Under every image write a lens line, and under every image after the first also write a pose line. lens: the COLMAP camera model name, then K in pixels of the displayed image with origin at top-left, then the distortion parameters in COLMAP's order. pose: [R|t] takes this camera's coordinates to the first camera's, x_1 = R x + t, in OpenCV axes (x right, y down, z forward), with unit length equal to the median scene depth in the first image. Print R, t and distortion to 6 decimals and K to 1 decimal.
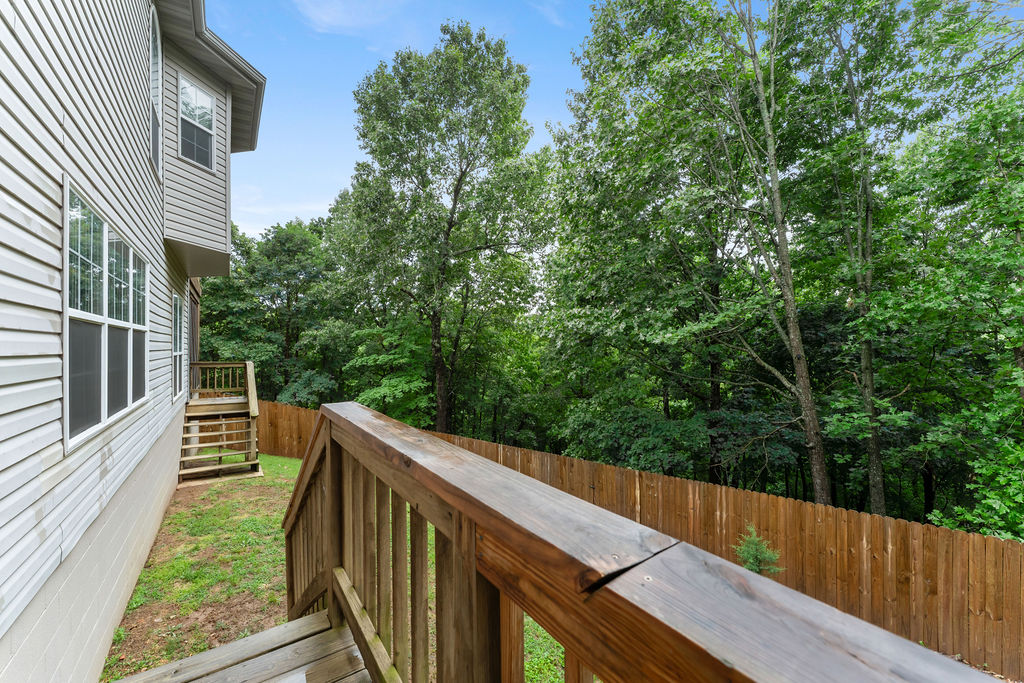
lens RADIAL K [[409.8, 0, 506.3], [0, 409.8, 340.7], [0, 0, 1]] dist [-0.002875, -0.000157]
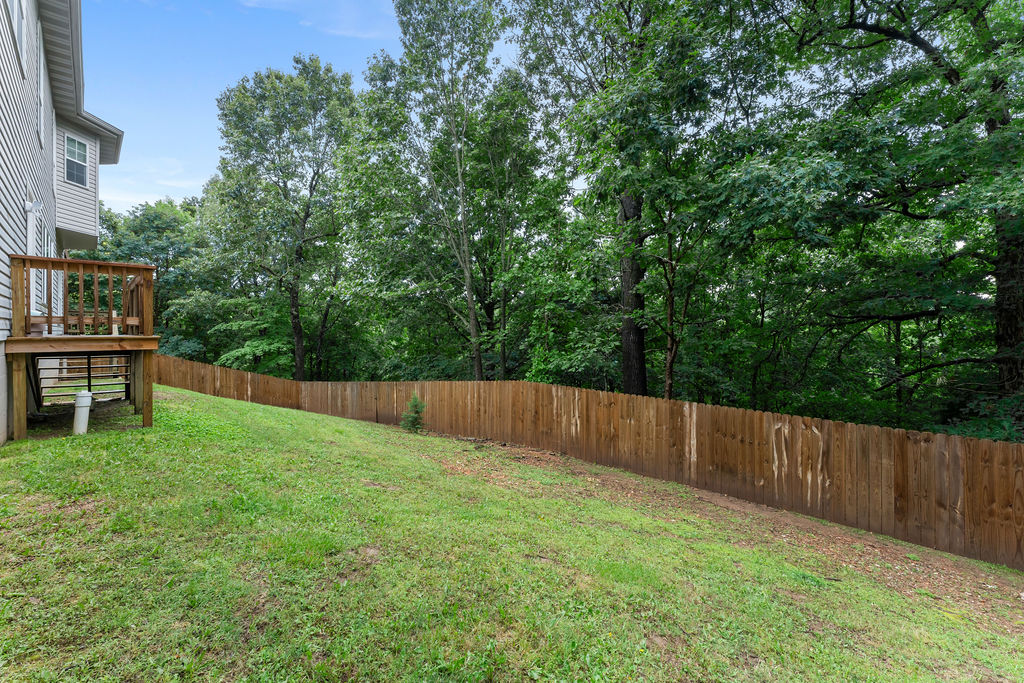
lens RADIAL K [[409.0, 0, 511.9], [0, 409.0, 328.8], [0, 0, 1]] dist [-0.011688, -0.000072]
pose [[0.977673, 0.005763, 0.210053, 0.197396], [-0.006972, 0.999963, 0.005016, 0.045307], [-0.210016, -0.006368, 0.977677, -0.302249]]
